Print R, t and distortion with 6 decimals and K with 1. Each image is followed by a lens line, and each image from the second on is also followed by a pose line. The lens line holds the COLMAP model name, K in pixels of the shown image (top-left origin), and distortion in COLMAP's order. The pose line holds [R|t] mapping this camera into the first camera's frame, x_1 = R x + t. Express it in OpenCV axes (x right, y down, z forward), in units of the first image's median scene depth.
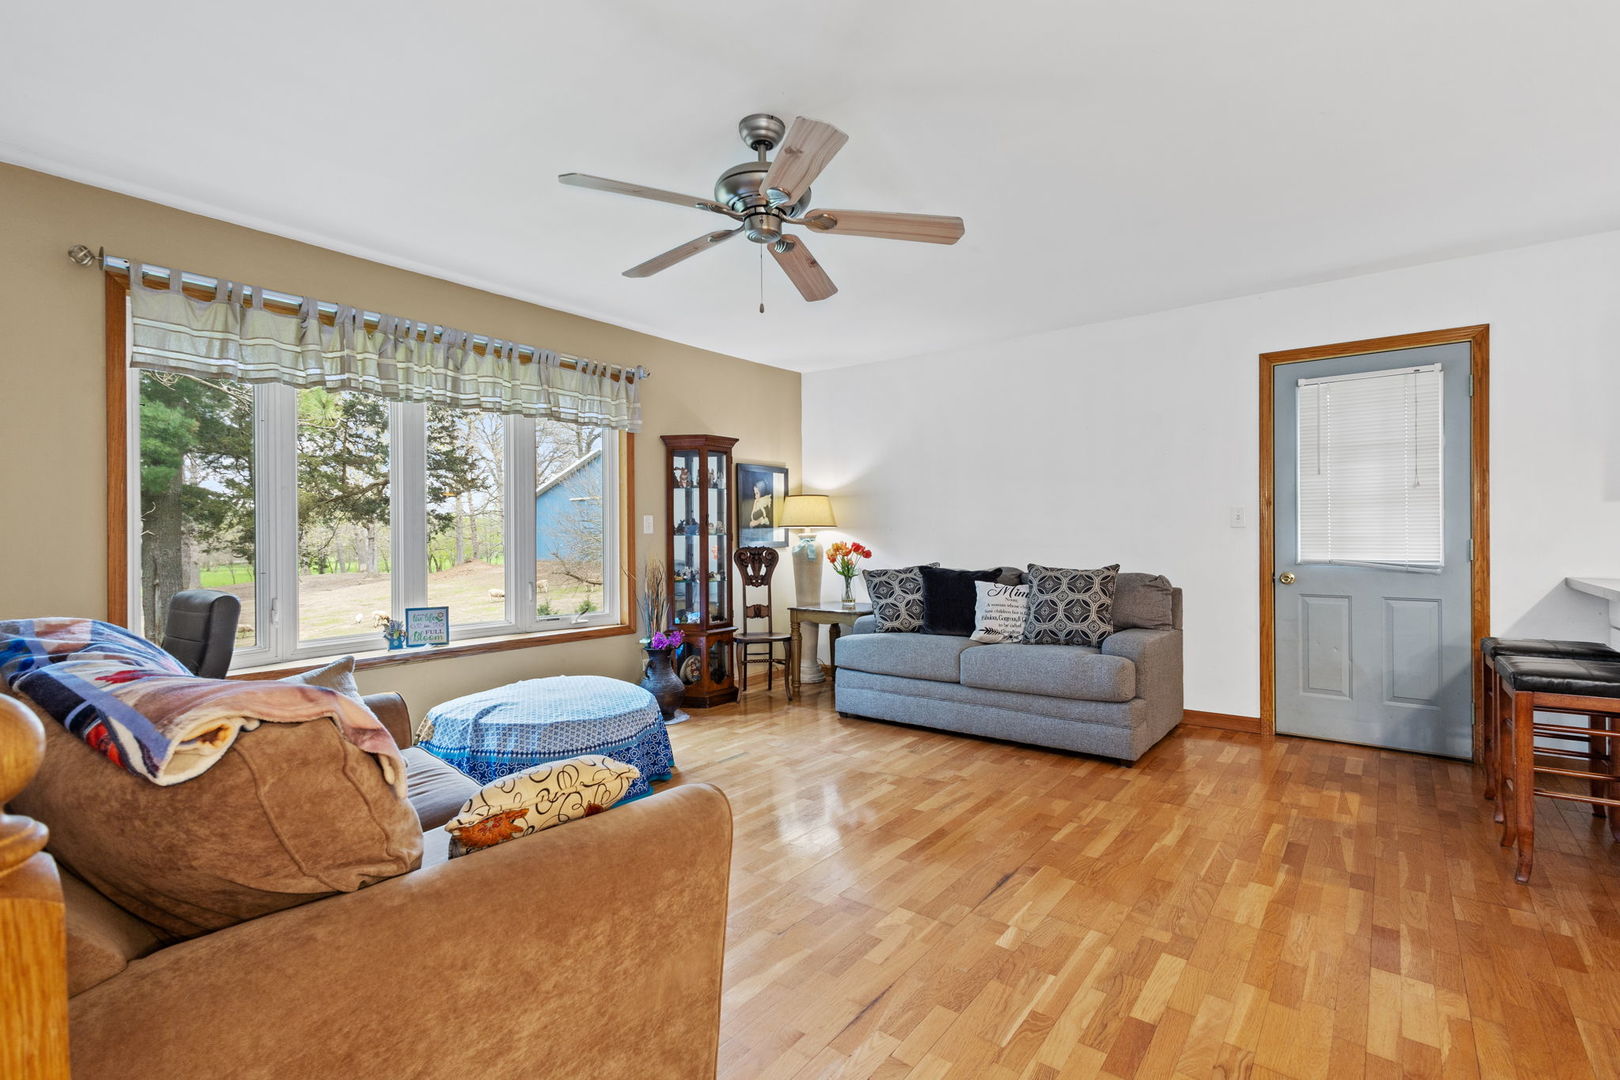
lens RADIAL K [[745.1, 0, 814.3], [0, 745.1, 538.9], [0, 0, 1]] dist [0.003471, 0.000357]
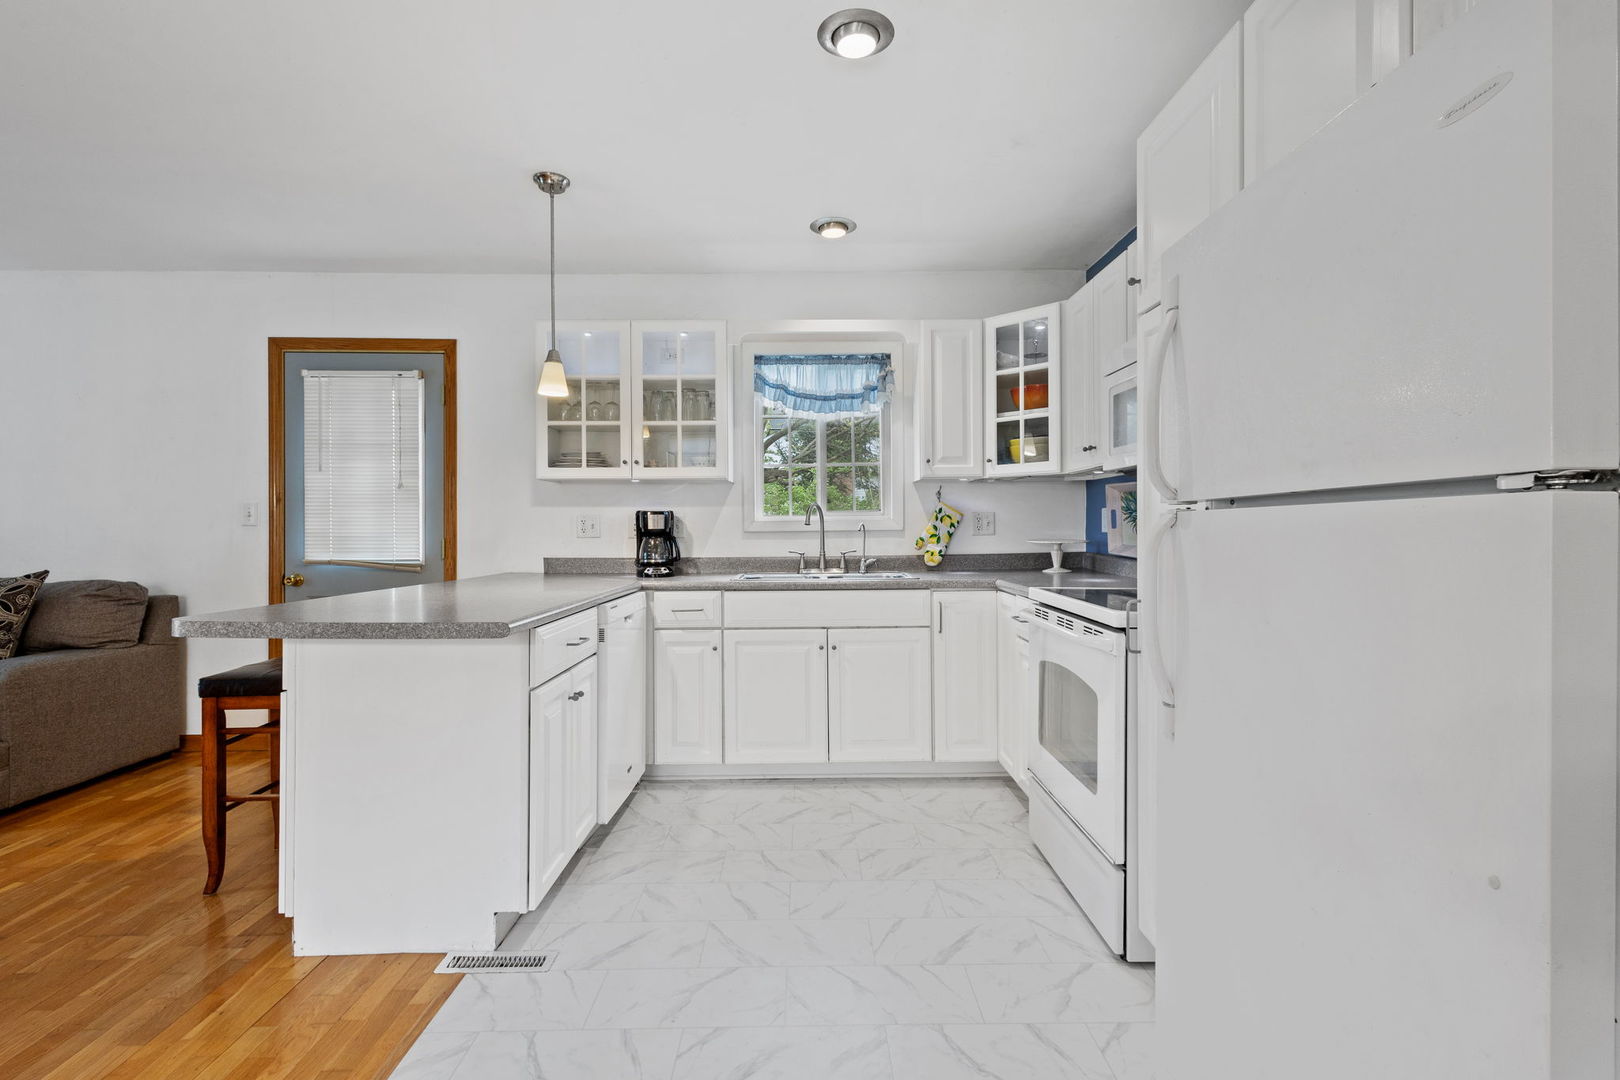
lens RADIAL K [[756.2, 0, 832.9], [0, 756.2, 528.3], [0, 0, 1]] dist [0.001297, 0.000028]
pose [[0.772046, 0.006289, 0.635536, 0.613287], [-0.001032, 0.999962, -0.008641, -0.005982], [-0.635566, 0.006015, 0.772023, -0.182630]]
